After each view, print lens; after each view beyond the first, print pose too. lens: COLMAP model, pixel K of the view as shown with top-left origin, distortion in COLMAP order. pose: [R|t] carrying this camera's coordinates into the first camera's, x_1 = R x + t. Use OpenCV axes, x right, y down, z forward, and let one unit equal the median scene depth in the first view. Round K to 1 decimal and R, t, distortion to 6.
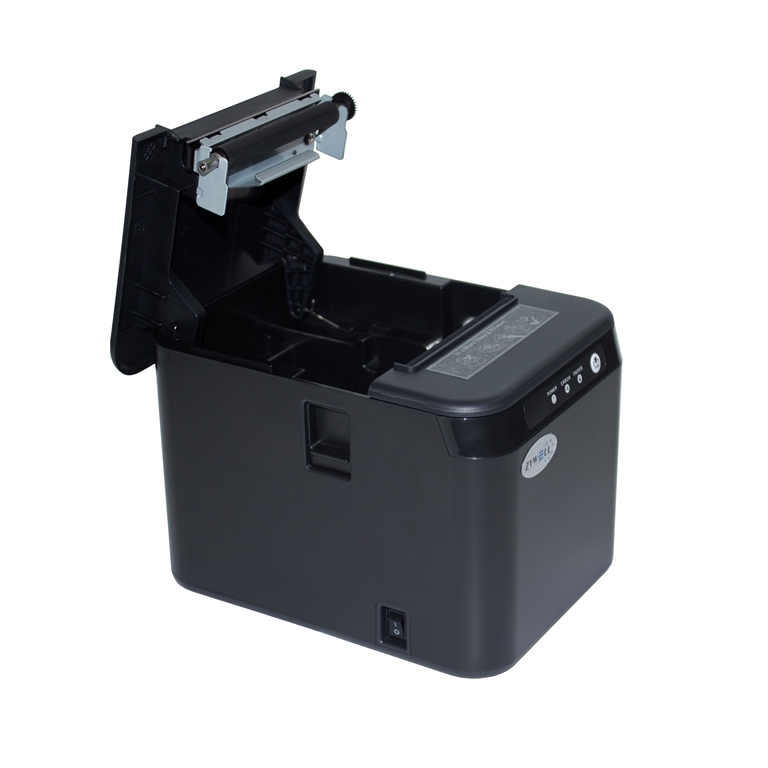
lens RADIAL K [[1789.1, 0, 384.0], [0, 1789.1, 384.0], [0, 0, 1]] dist [0.022223, 0.234279]
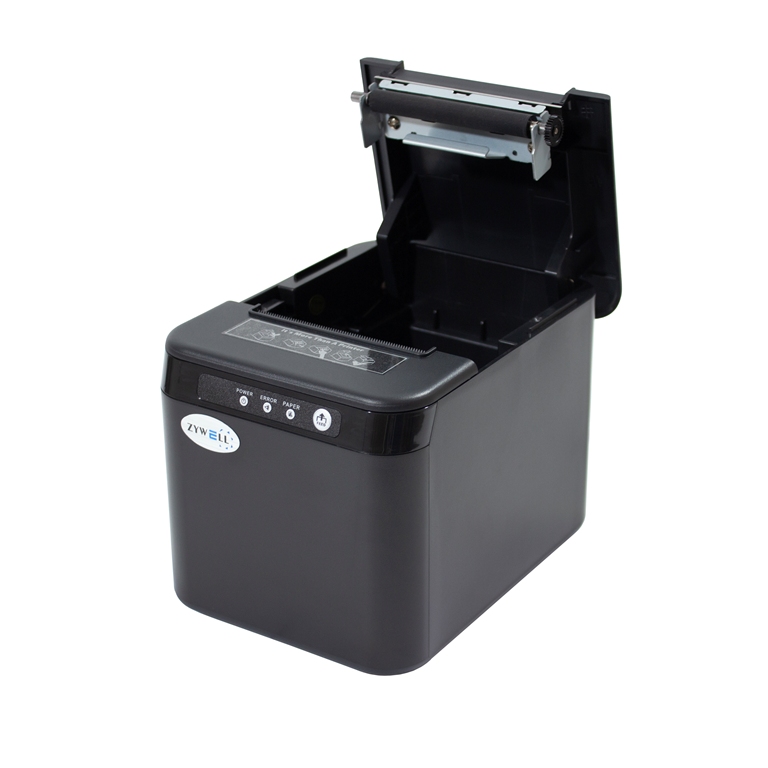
lens RADIAL K [[1852.2, 0, 385.9], [0, 1852.2, 315.5], [0, 0, 1]] dist [-0.043326, -0.104637]
pose [[-0.029299, 0.391097, -0.919883, 1.009874], [-0.400578, 0.838553, 0.369277, -0.438340], [0.915794, 0.379304, 0.132096, 0.906268]]
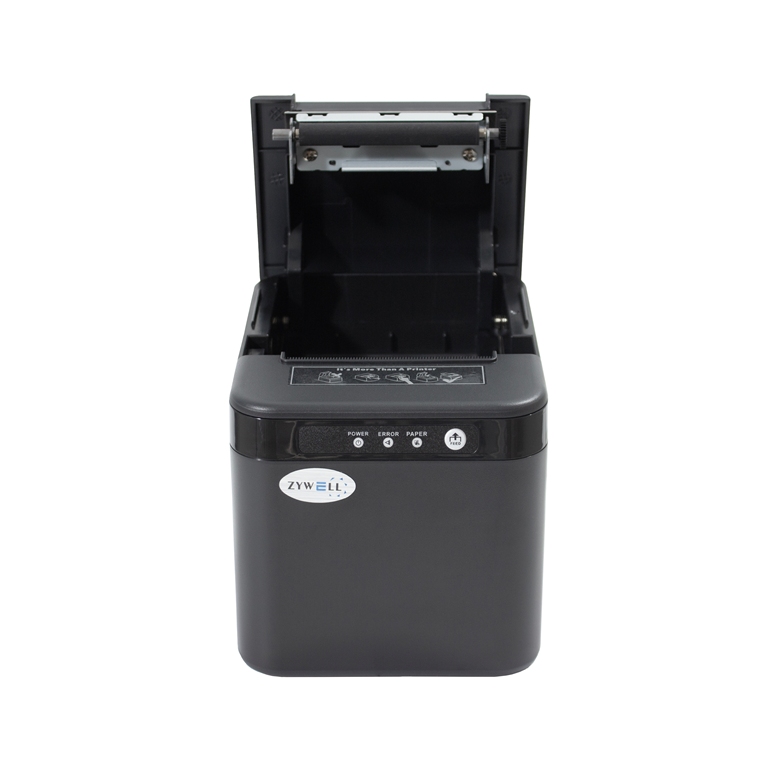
lens RADIAL K [[1852.2, 0, 385.9], [0, 1852.2, 315.5], [0, 0, 1]] dist [-0.043326, -0.104637]
pose [[0.518563, 0.321455, -0.792313, 0.876379], [-0.352148, 0.924693, 0.144686, -0.206283], [0.779157, 0.203982, 0.592711, 0.388331]]
